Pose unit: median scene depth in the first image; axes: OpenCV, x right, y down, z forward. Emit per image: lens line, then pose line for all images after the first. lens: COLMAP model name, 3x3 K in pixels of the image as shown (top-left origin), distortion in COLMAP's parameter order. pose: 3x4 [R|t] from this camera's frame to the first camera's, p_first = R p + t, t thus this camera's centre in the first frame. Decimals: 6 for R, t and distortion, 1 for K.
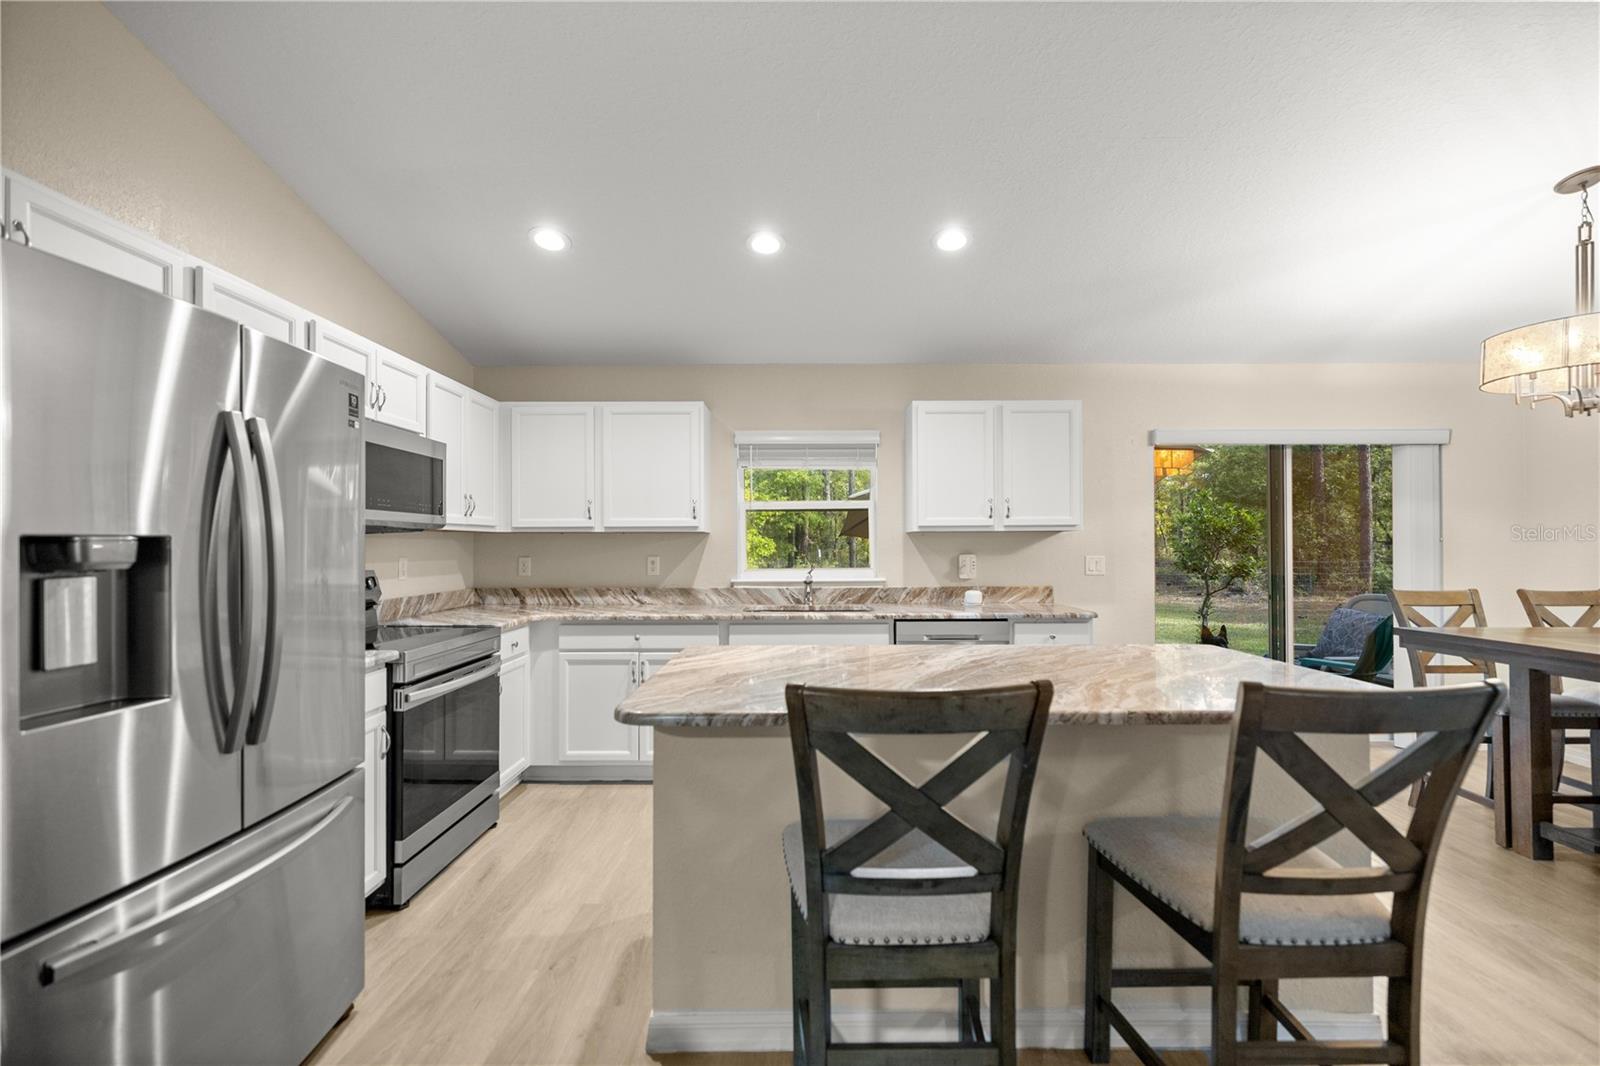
lens RADIAL K [[673.8, 0, 800.3], [0, 673.8, 540.2], [0, 0, 1]] dist [0.001435, -0.000283]
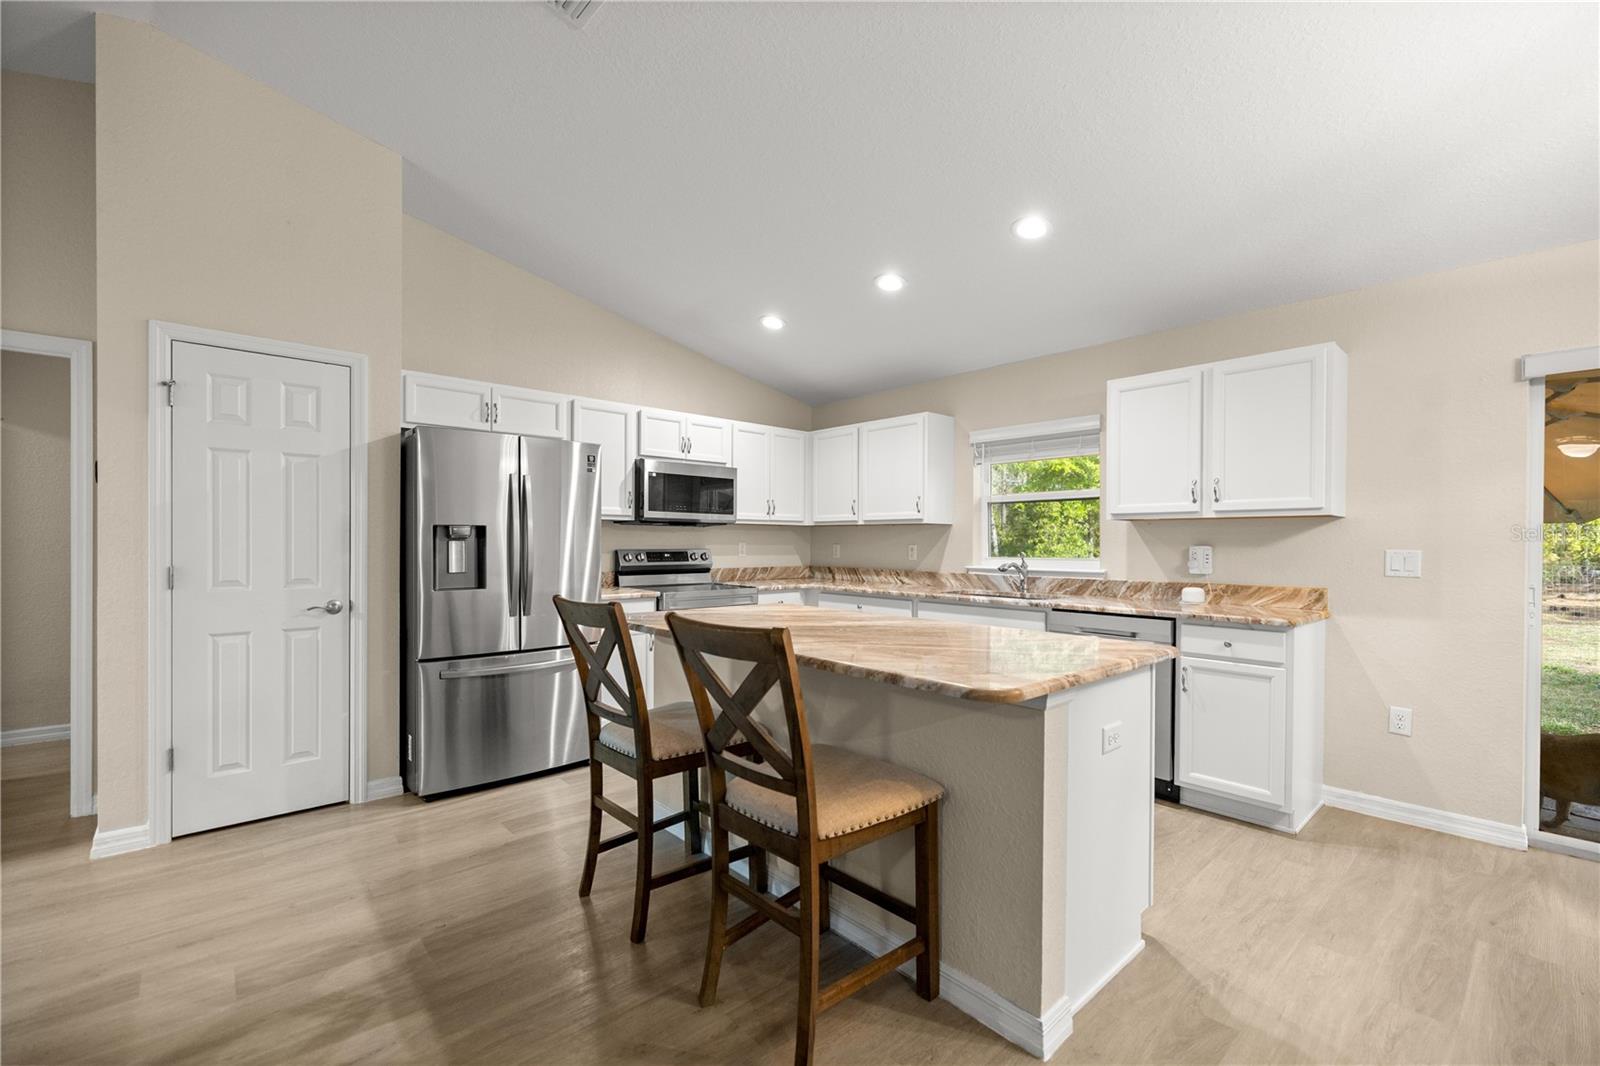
lens RADIAL K [[673.8, 0, 800.3], [0, 673.8, 540.2], [0, 0, 1]] dist [0.001435, -0.000283]
pose [[0.673386, 0.005303, -0.739272, 0.574366], [-0.001513, 0.999982, 0.005795, 0.010530], [0.739289, -0.002784, 0.673382, 0.051156]]
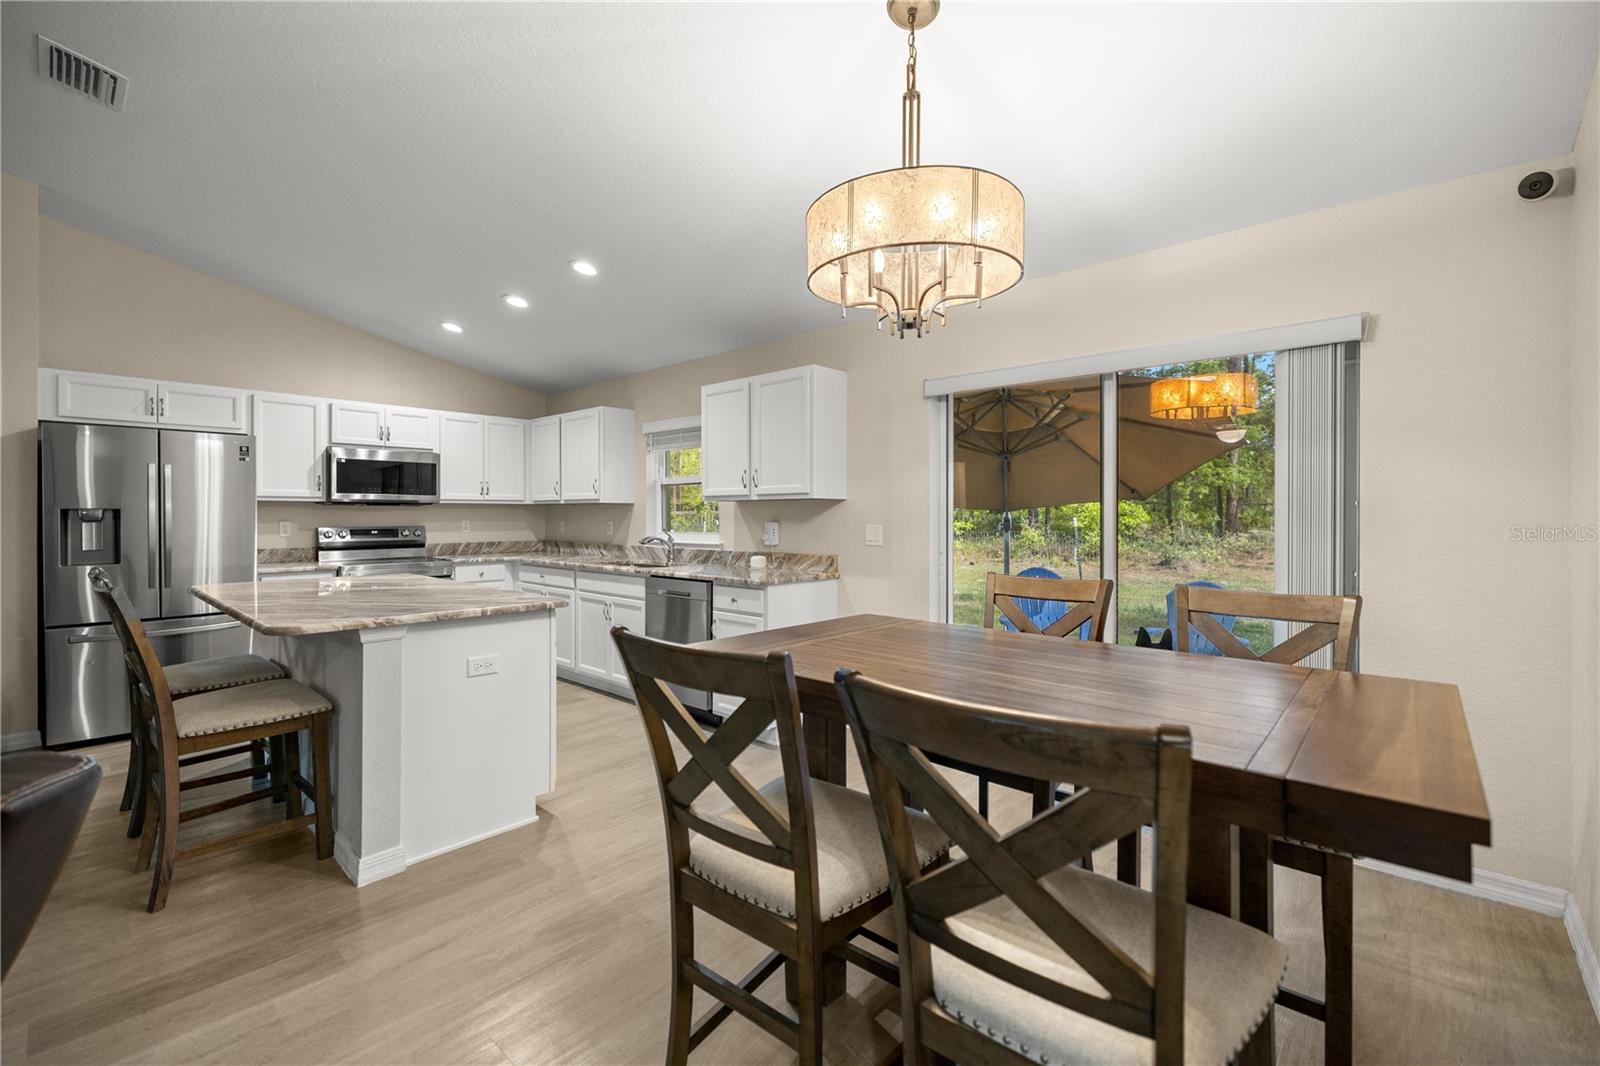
lens RADIAL K [[673.6, 0, 787.8], [0, 673.6, 515.6], [0, 0, 1]] dist [0.000957, -0.000018]
pose [[0.738858, 0.004034, -0.673849, 1.040340], [0.003442, 0.999946, 0.009761, 0.001318], [0.673853, -0.009531, 0.738804, 0.256606]]
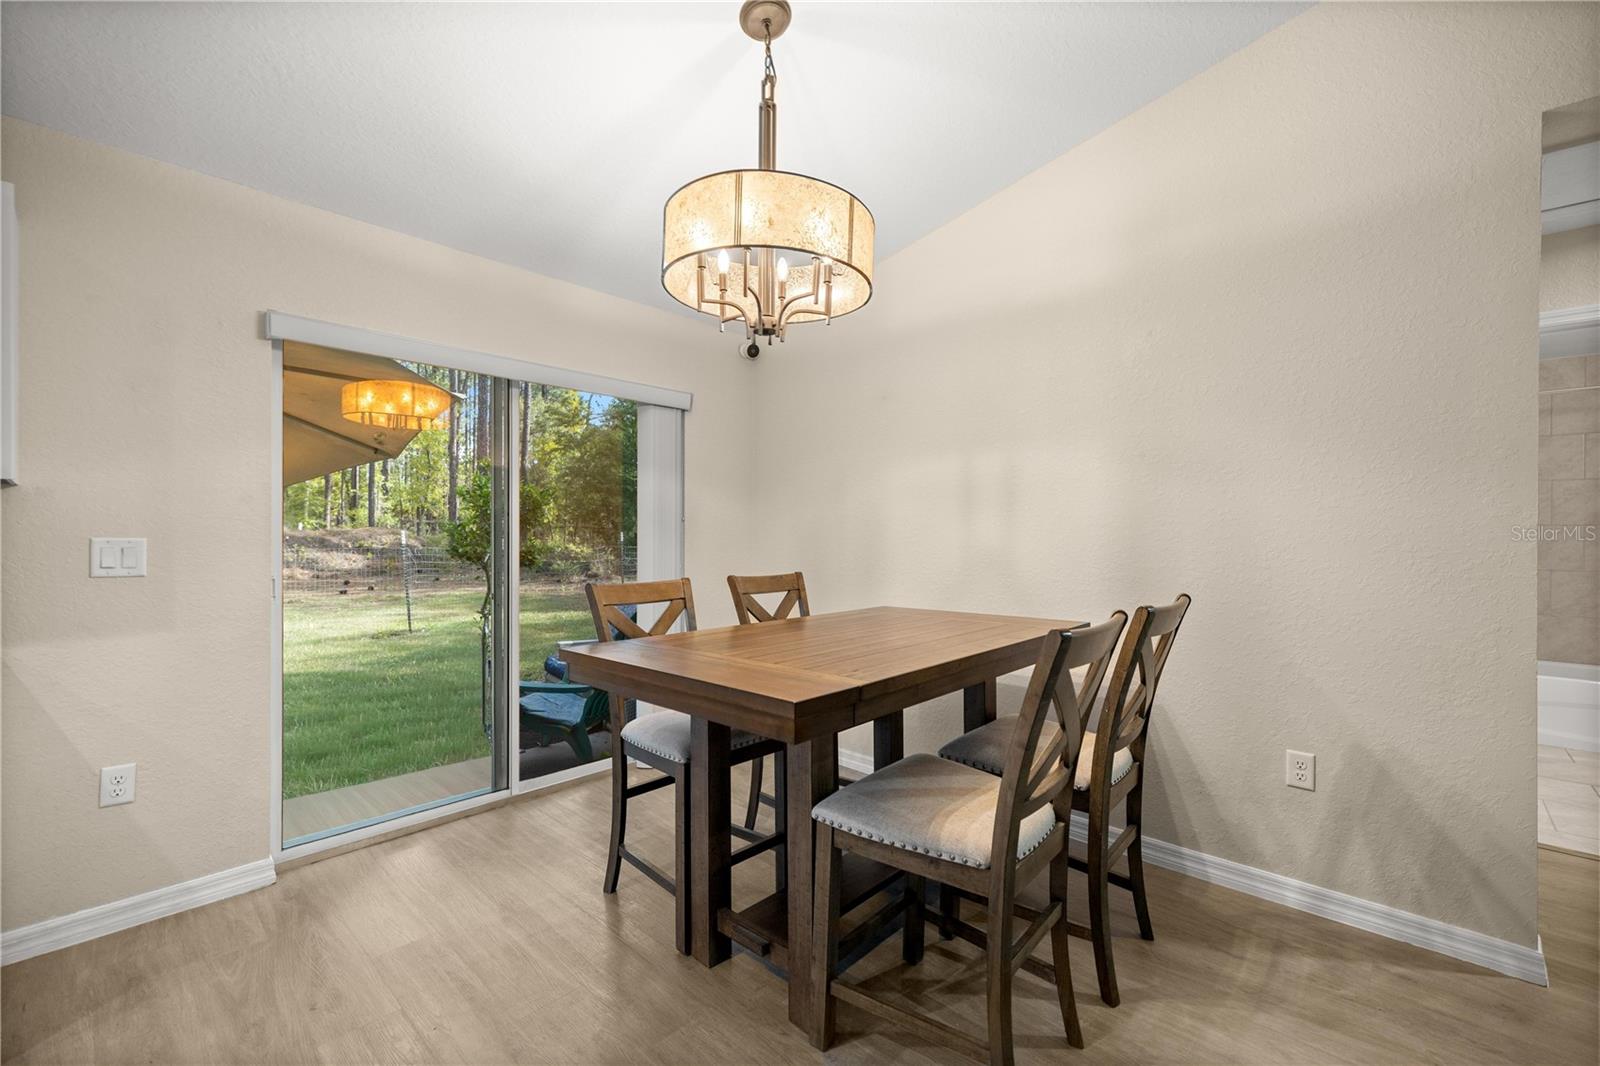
lens RADIAL K [[673.8, 0, 800.3], [0, 673.8, 540.2], [0, 0, 1]] dist [0.001435, -0.000283]
pose [[0.677372, 0.000659, 0.735640, 0.440312], [-0.010131, 0.999913, 0.008432, 0.017357], [-0.735571, -0.013164, 0.677320, 0.320648]]
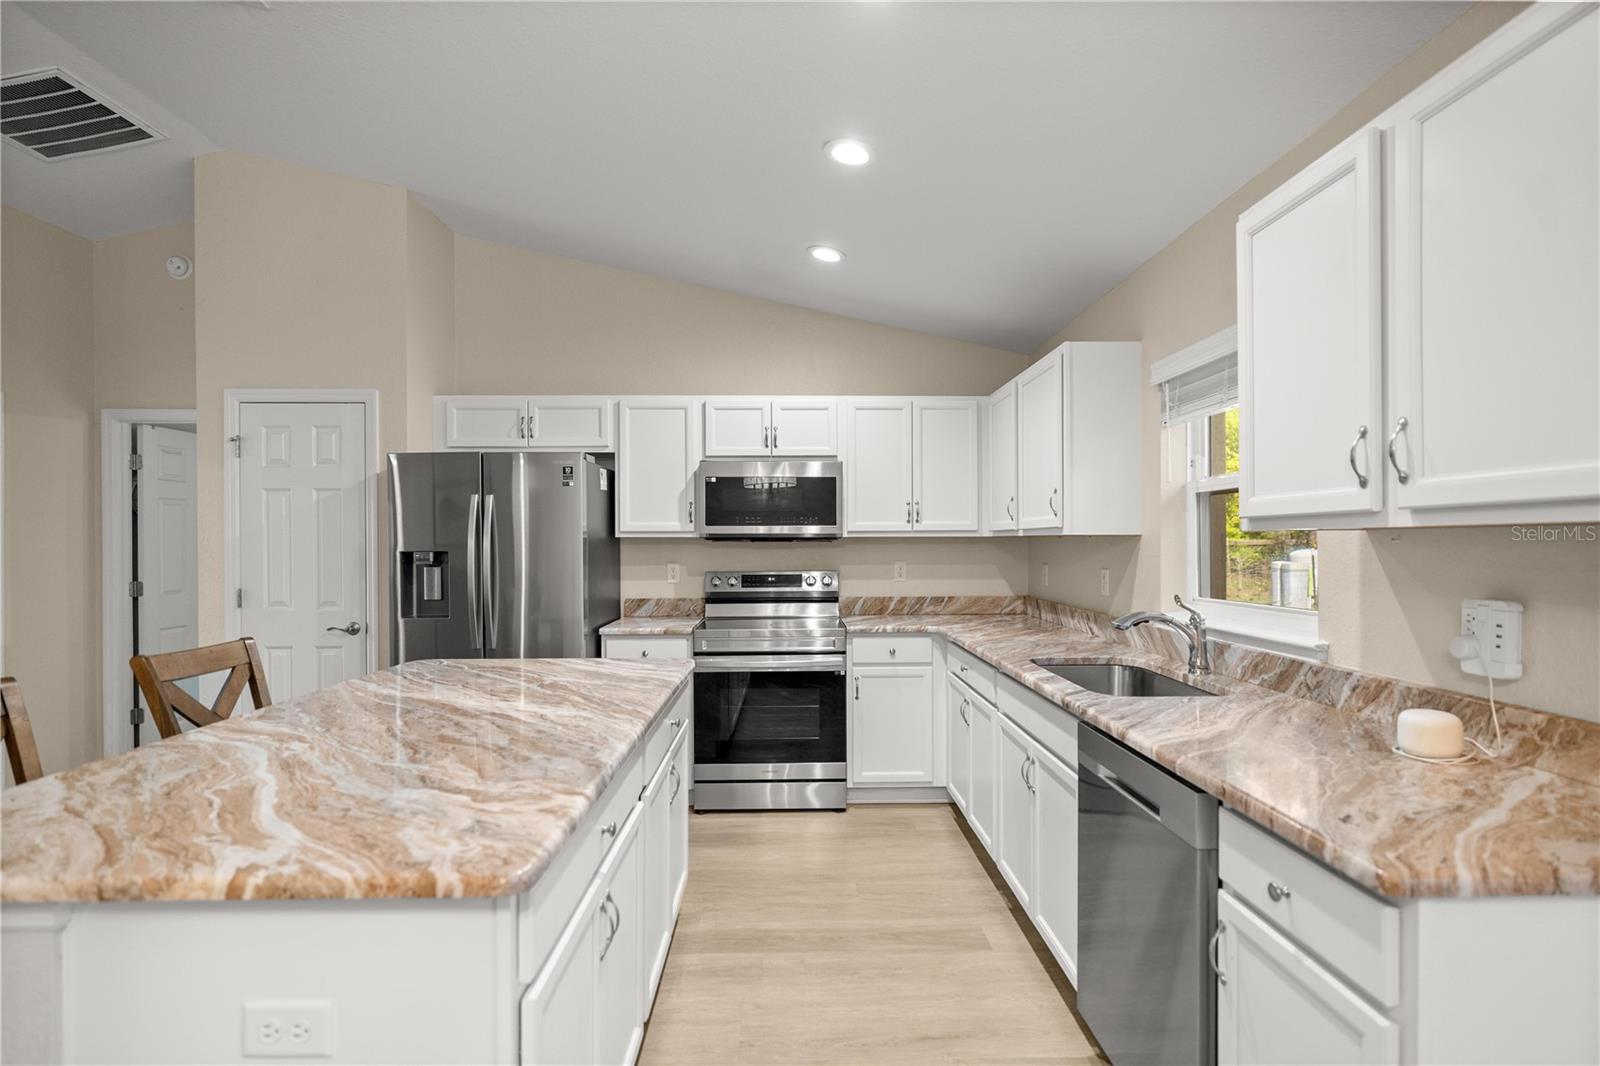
lens RADIAL K [[798.7, 0, 807.3], [0, 798.7, 543.6], [0, 0, 1]] dist [-0.001277, -0.000388]
pose [[0.033589, 0.005322, -0.999422, 0.648168], [0.011915, 0.999913, 0.005725, -0.011410], [0.999365, -0.012101, 0.033523, 0.716126]]
